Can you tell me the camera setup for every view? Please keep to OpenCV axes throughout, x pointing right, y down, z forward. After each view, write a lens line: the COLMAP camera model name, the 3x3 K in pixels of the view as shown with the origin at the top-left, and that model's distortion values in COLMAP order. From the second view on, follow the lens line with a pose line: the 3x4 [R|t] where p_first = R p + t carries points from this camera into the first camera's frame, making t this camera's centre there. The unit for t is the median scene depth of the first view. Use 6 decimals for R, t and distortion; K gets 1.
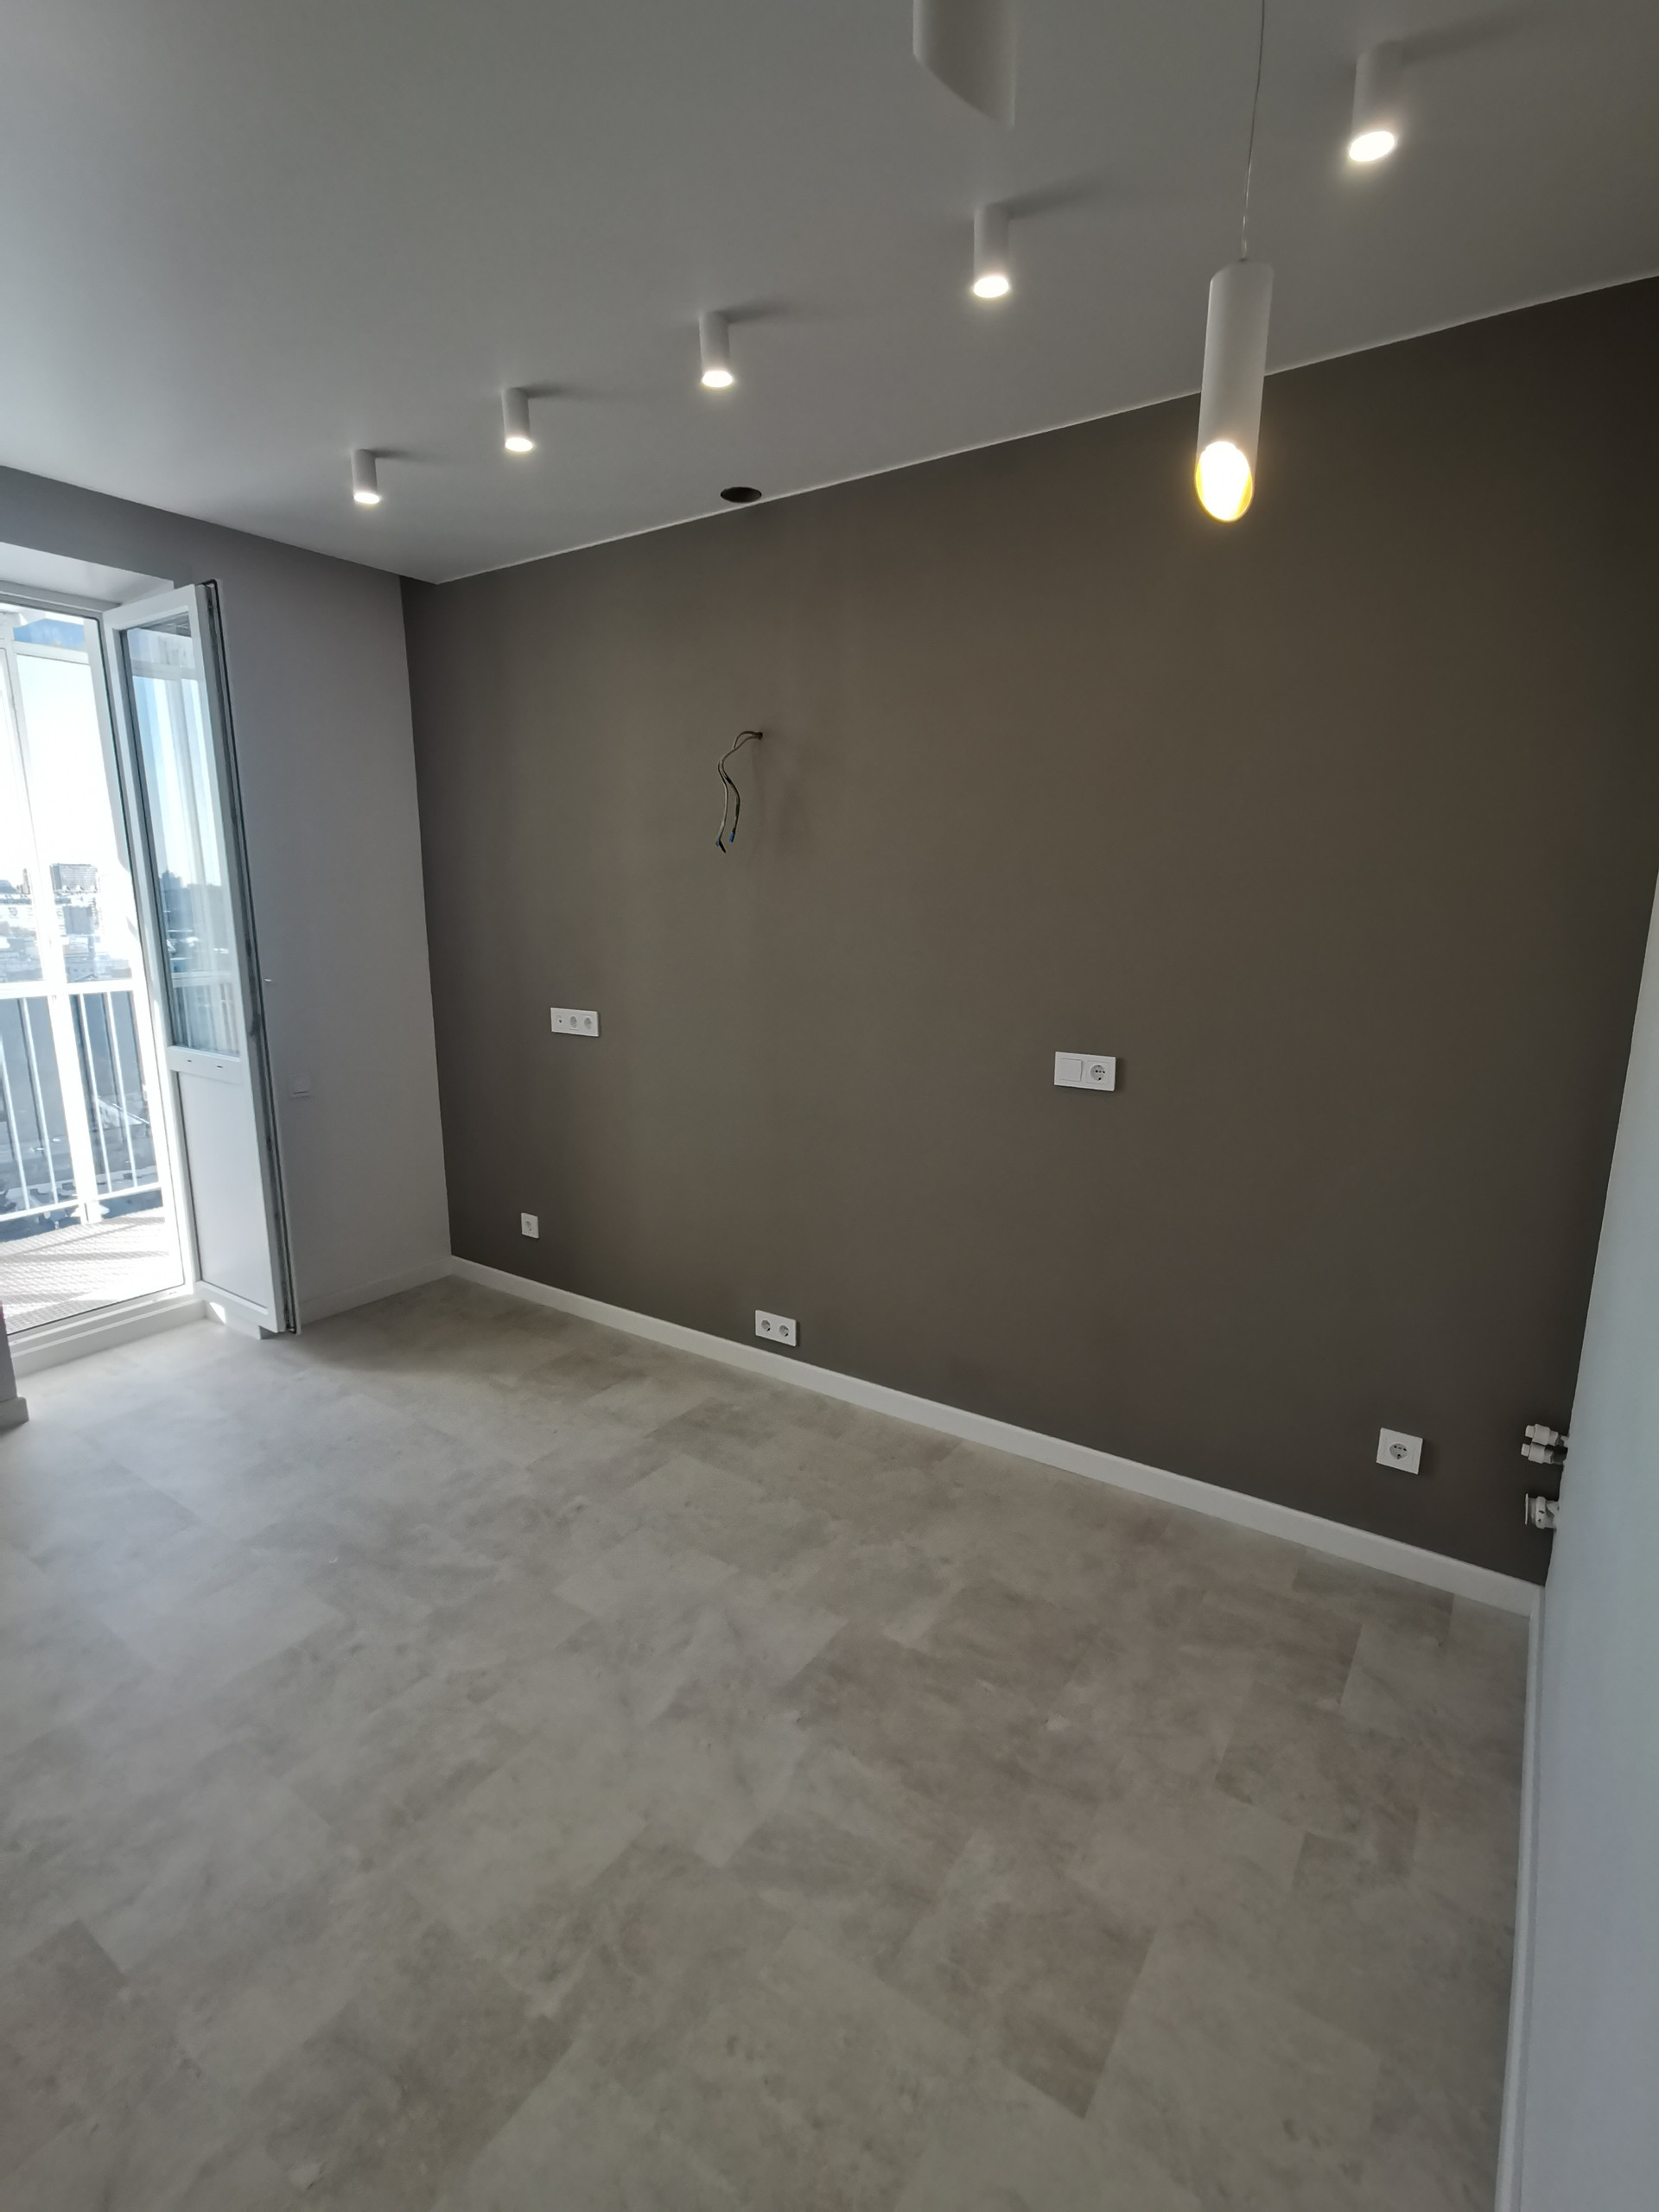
lens RADIAL K [[1063.1, 0, 833.2], [0, 1063.1, 1096.2], [0, 0, 1]] dist [-0.051573, 0.051012]
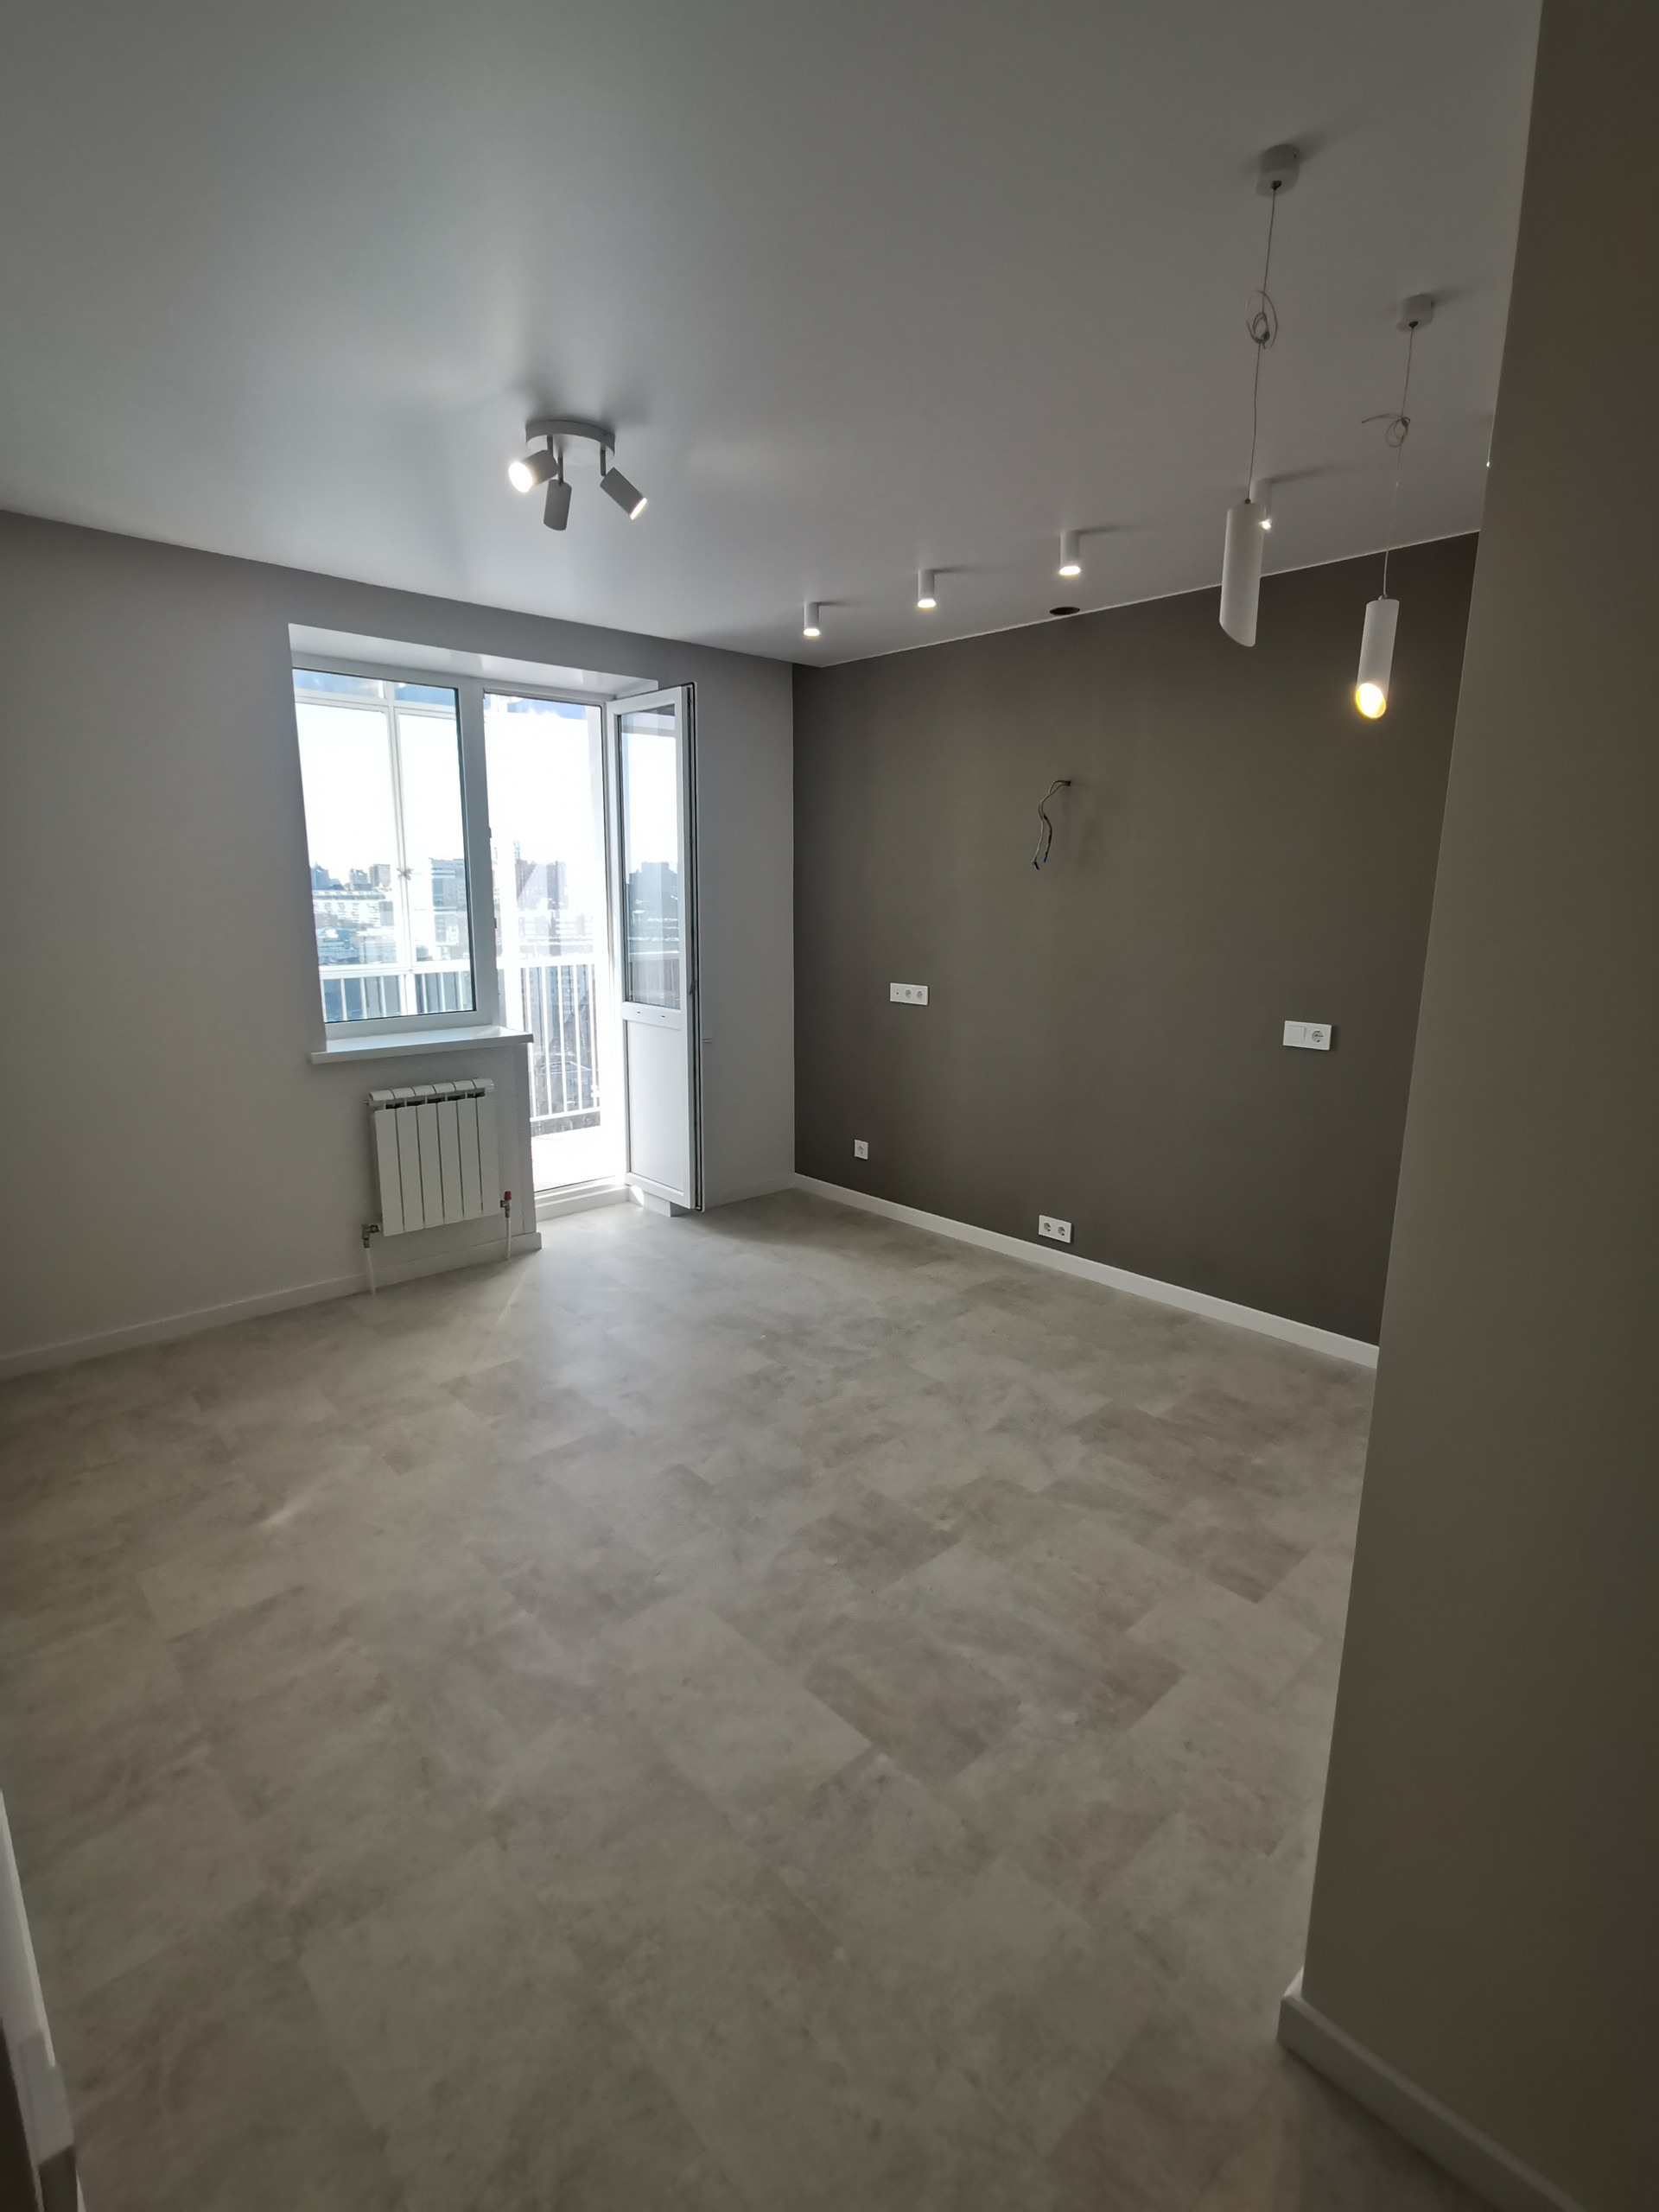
lens RADIAL K [[1063.9, 0, 832.0], [0, 1063.9, 1100.2], [0, 0, 1]] dist [-0.064994, 0.065354]
pose [[0.975112, 0.049556, -0.216102, -0.059991], [-0.048814, 0.998769, 0.008771, 0.076748], [0.216270, 0.001996, 0.976331, -0.442442]]
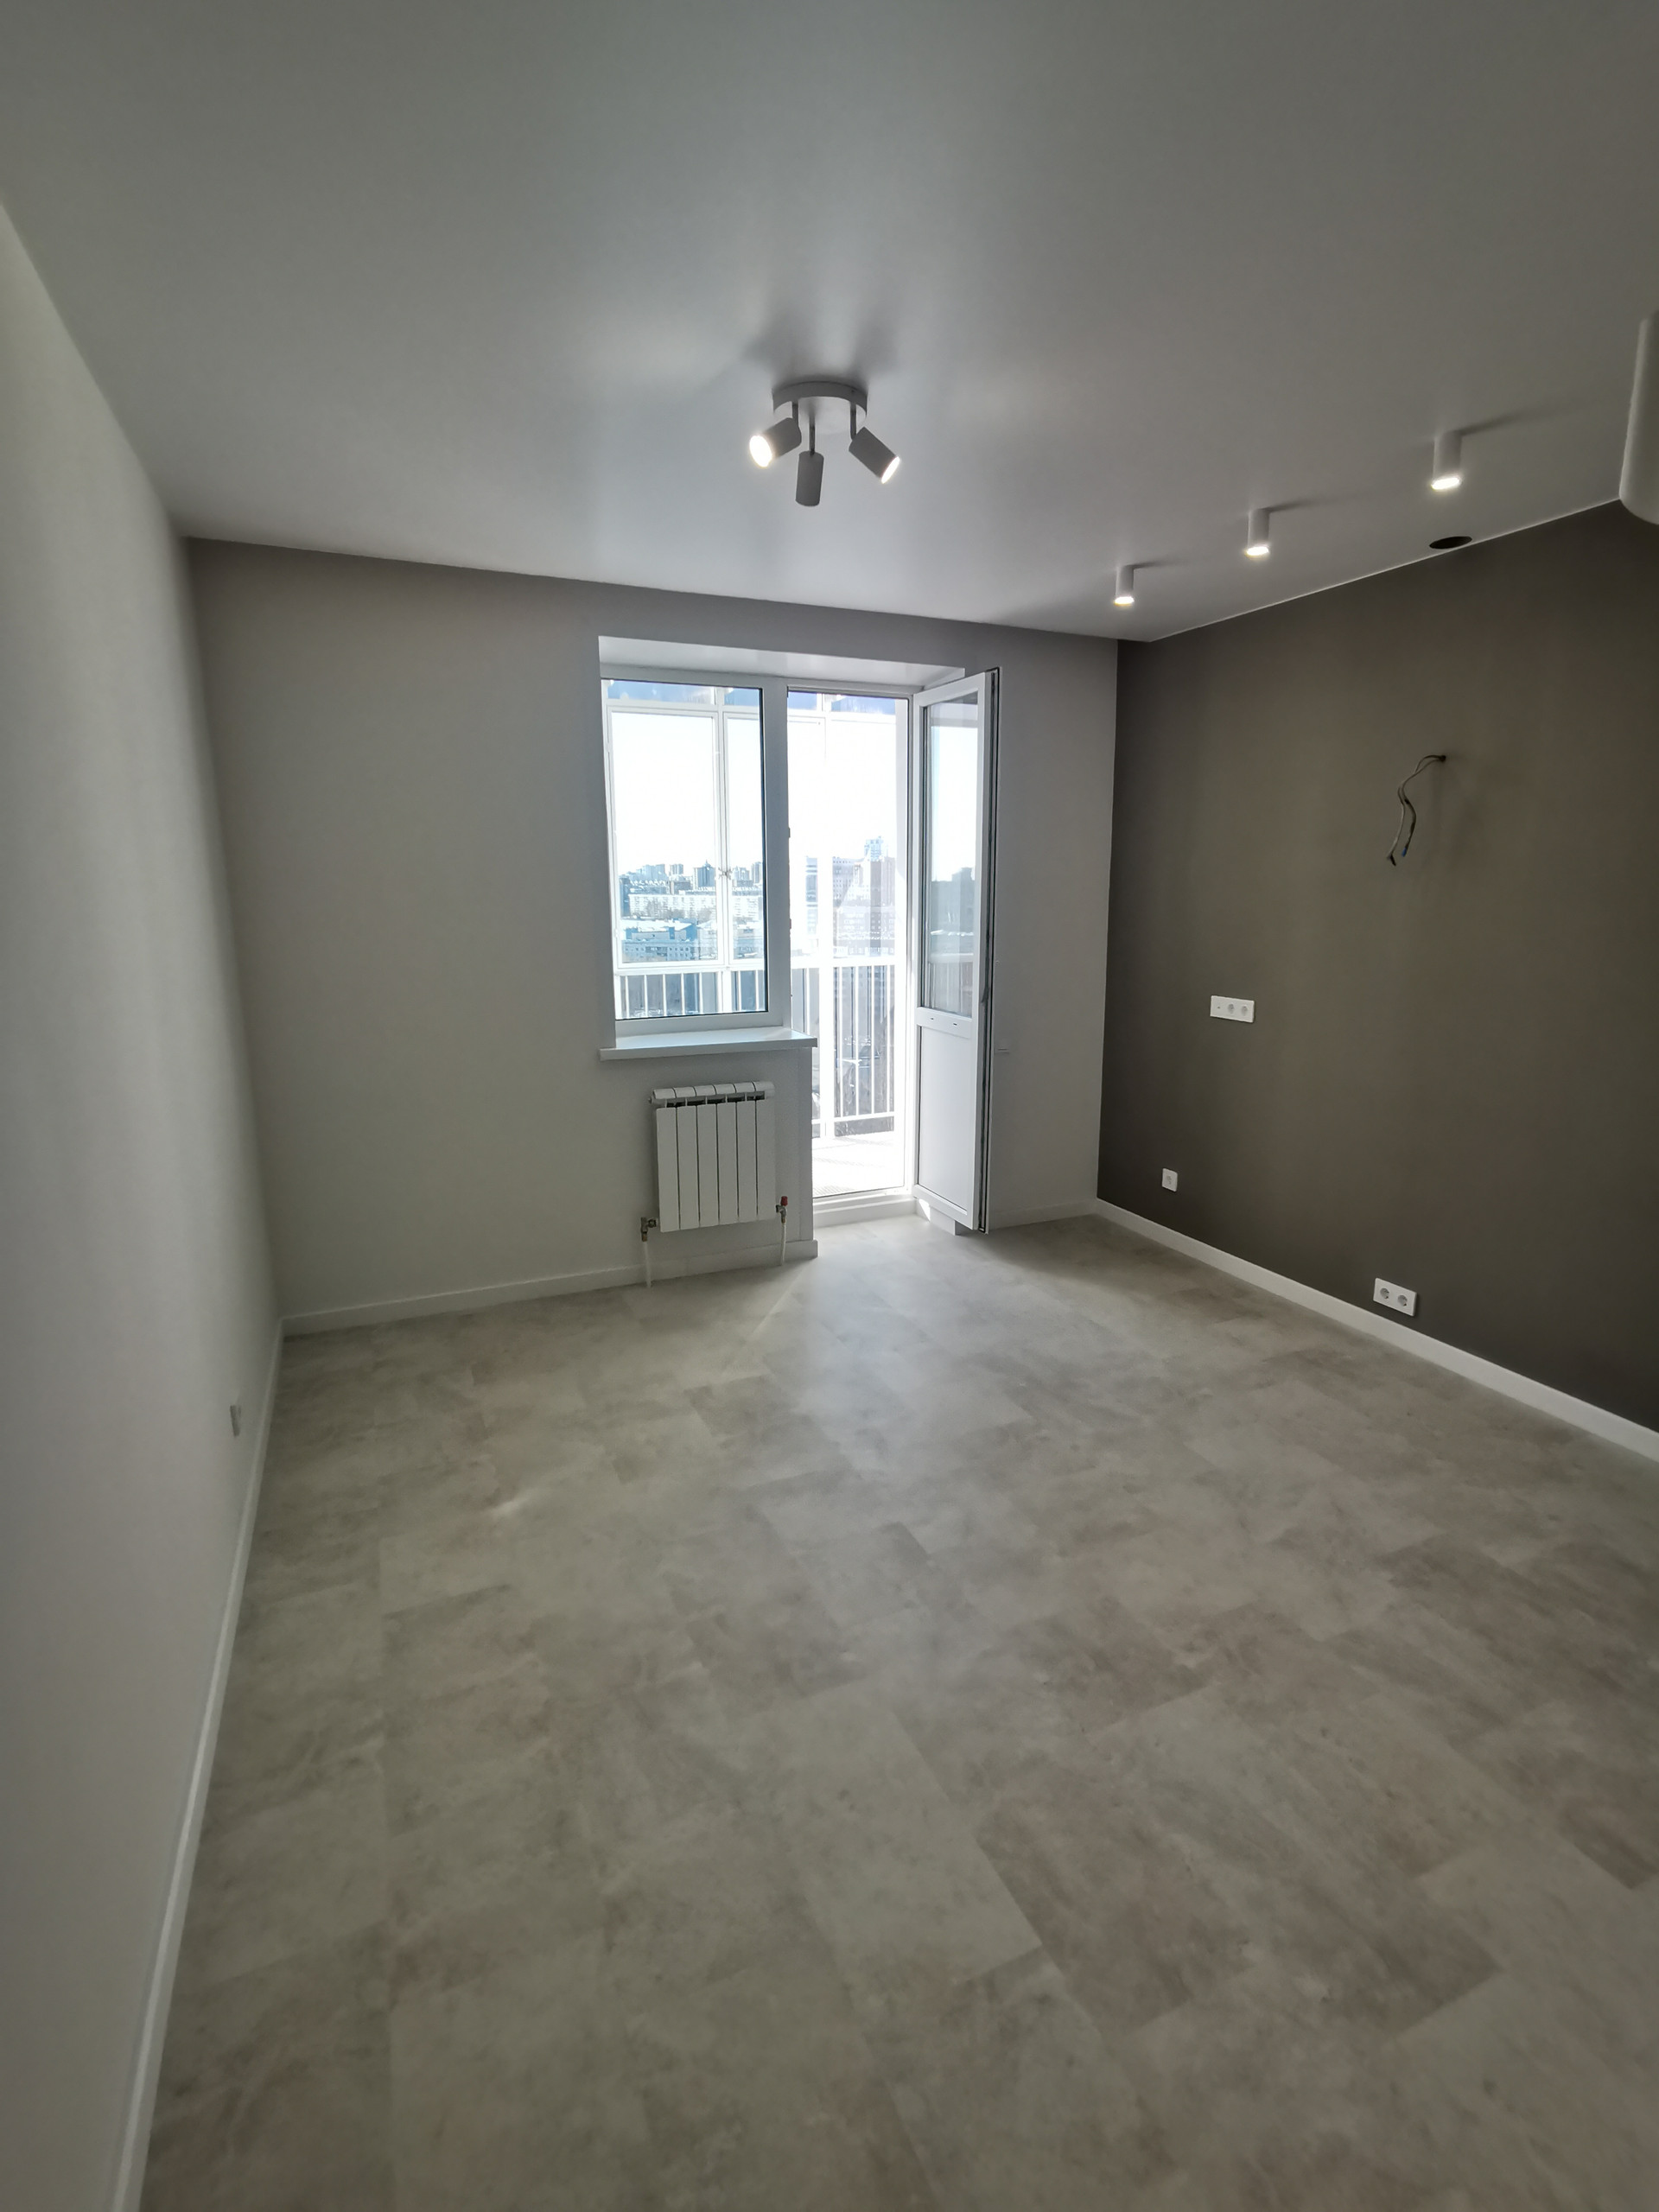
lens RADIAL K [[1063.1, 0, 833.2], [0, 1063.1, 1096.2], [0, 0, 1]] dist [-0.051573, 0.051012]
pose [[0.849758, 0.101832, -0.517244, -0.008052], [-0.099547, 0.994510, 0.032252, 0.043800], [0.517689, 0.024083, 0.855230, -0.300981]]
